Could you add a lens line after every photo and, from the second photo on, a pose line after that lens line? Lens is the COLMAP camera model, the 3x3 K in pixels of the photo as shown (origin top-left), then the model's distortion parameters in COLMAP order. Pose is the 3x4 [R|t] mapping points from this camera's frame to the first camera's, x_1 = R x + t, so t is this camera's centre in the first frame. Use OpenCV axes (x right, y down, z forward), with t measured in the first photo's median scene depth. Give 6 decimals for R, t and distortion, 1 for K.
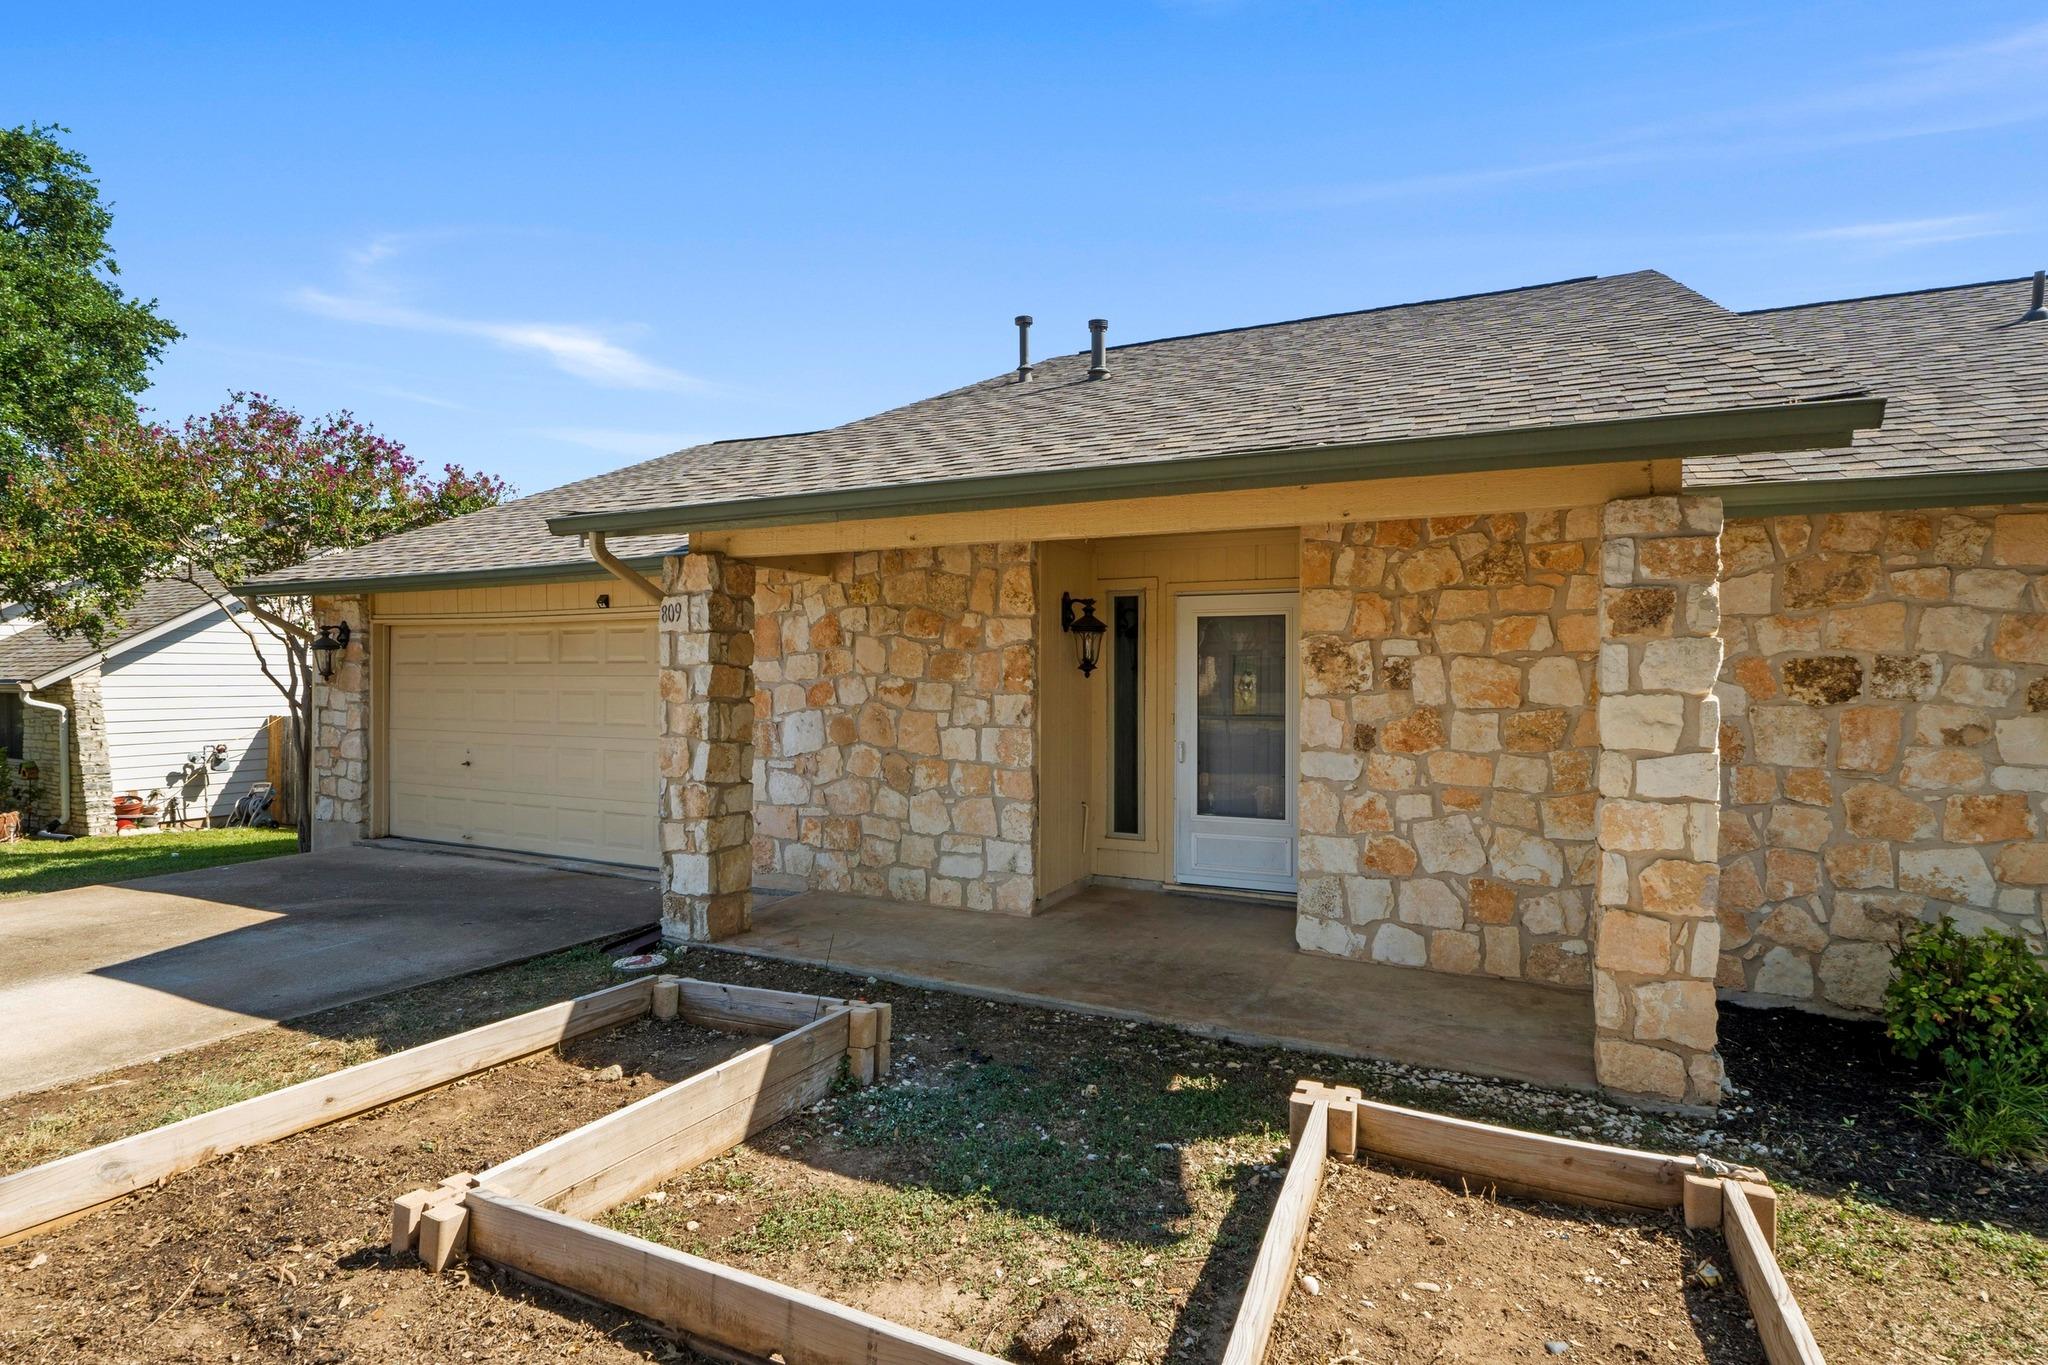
lens RADIAL K [[1043.5, 0, 1025.3], [0, 1043.5, 690.0], [0, 0, 1]] dist [-0.003840, -0.001344]
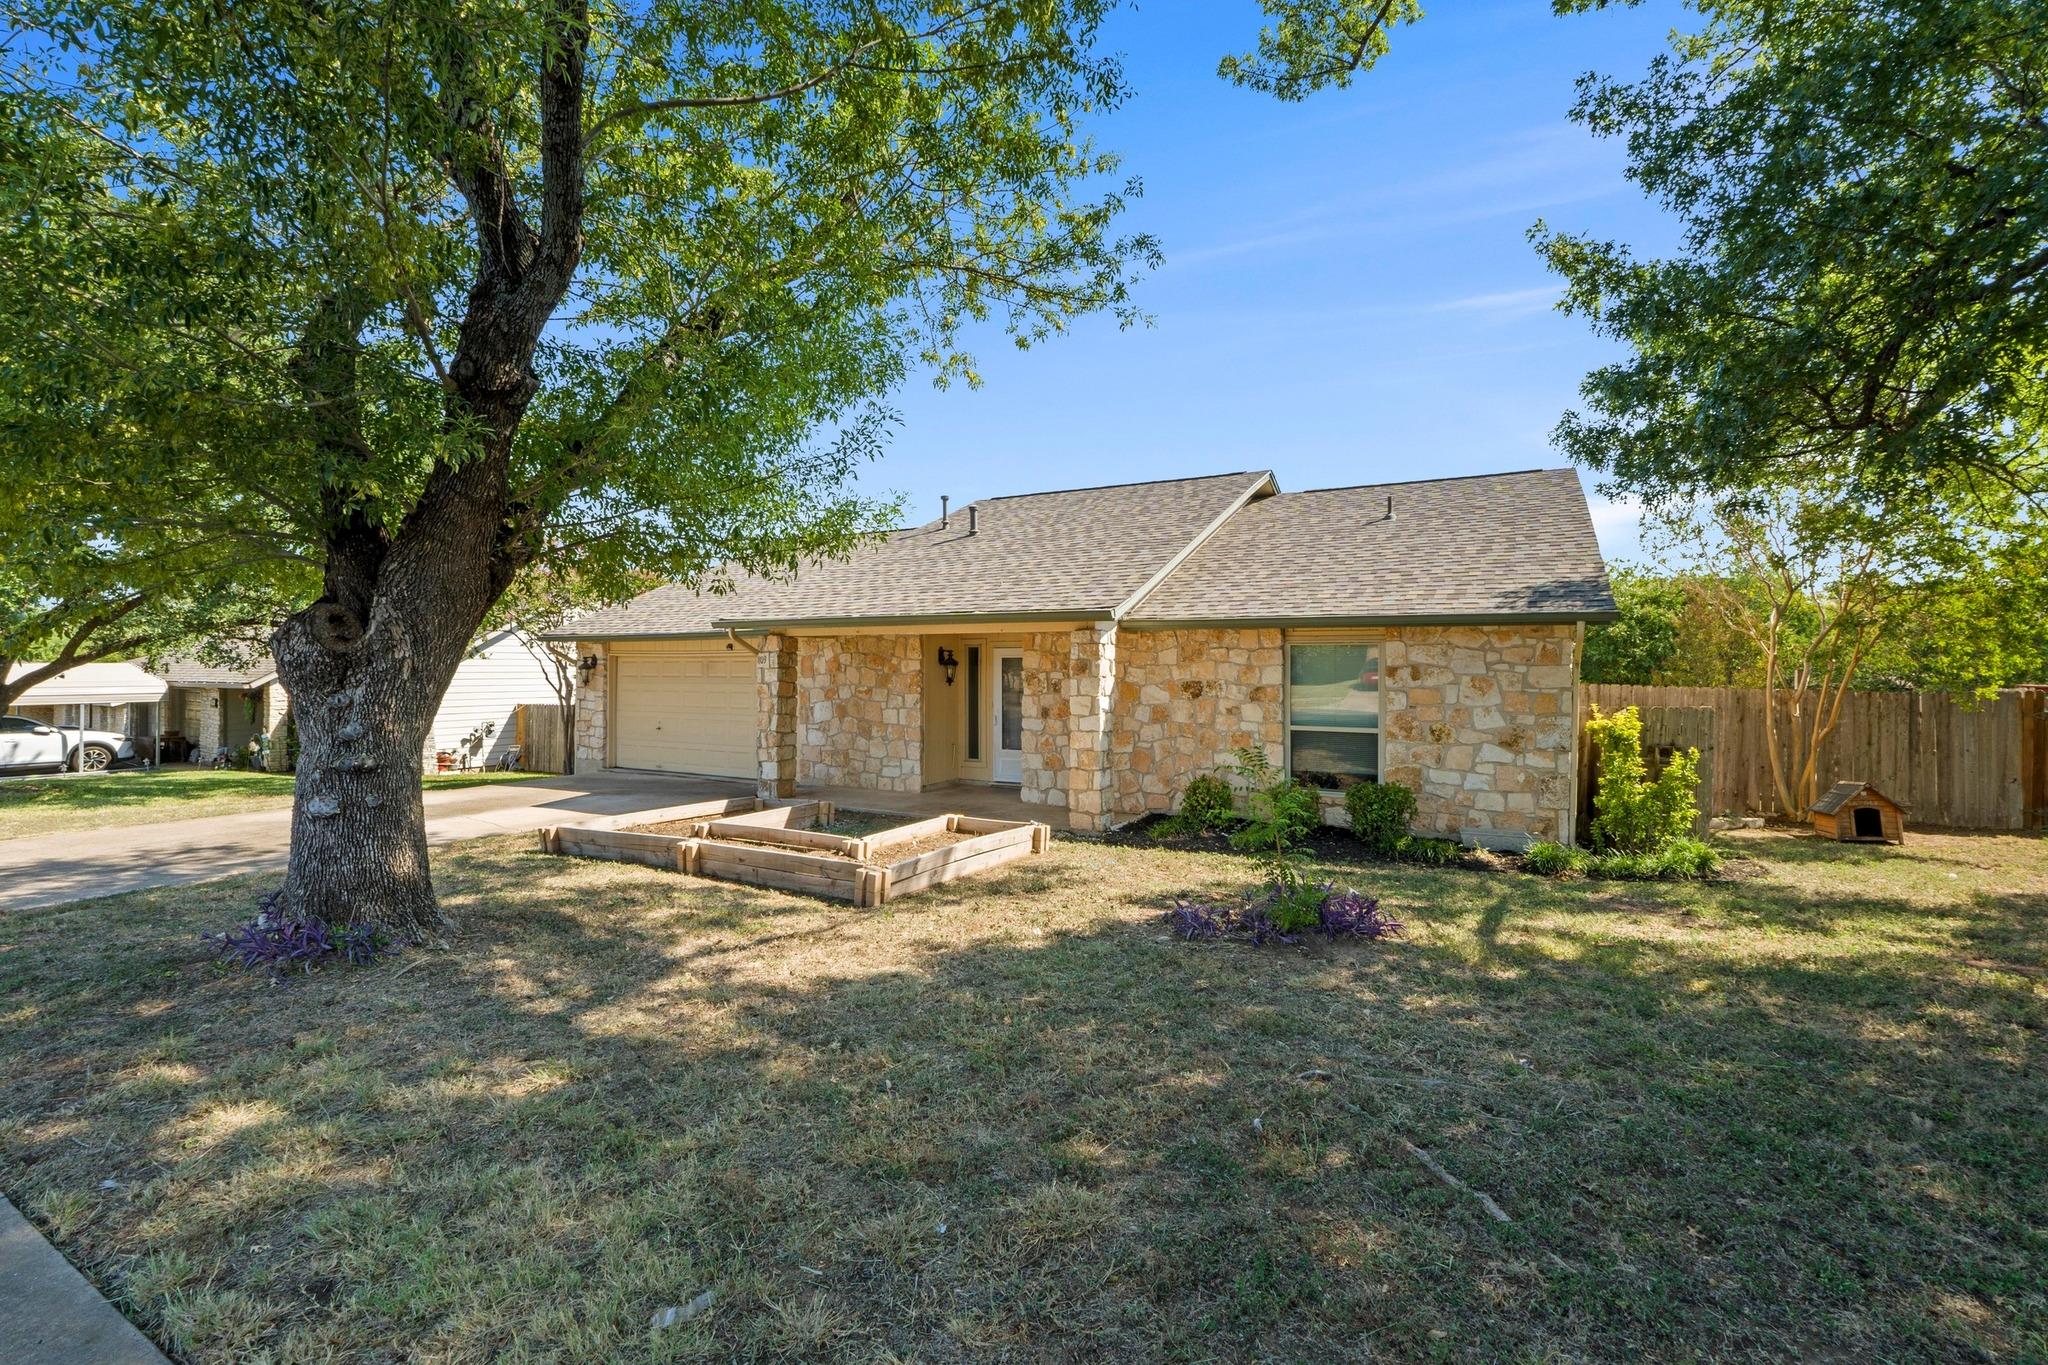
lens RADIAL K [[869.6, 0, 1020.3], [0, 869.6, 675.7], [0, 0, 1]] dist [-0.005328, -0.000914]
pose [[0.999124, -0.001444, -0.041818, 0.281459], [0.001098, 0.999965, -0.008301, -0.018274], [0.041829, 0.008247, 0.999091, -0.807929]]
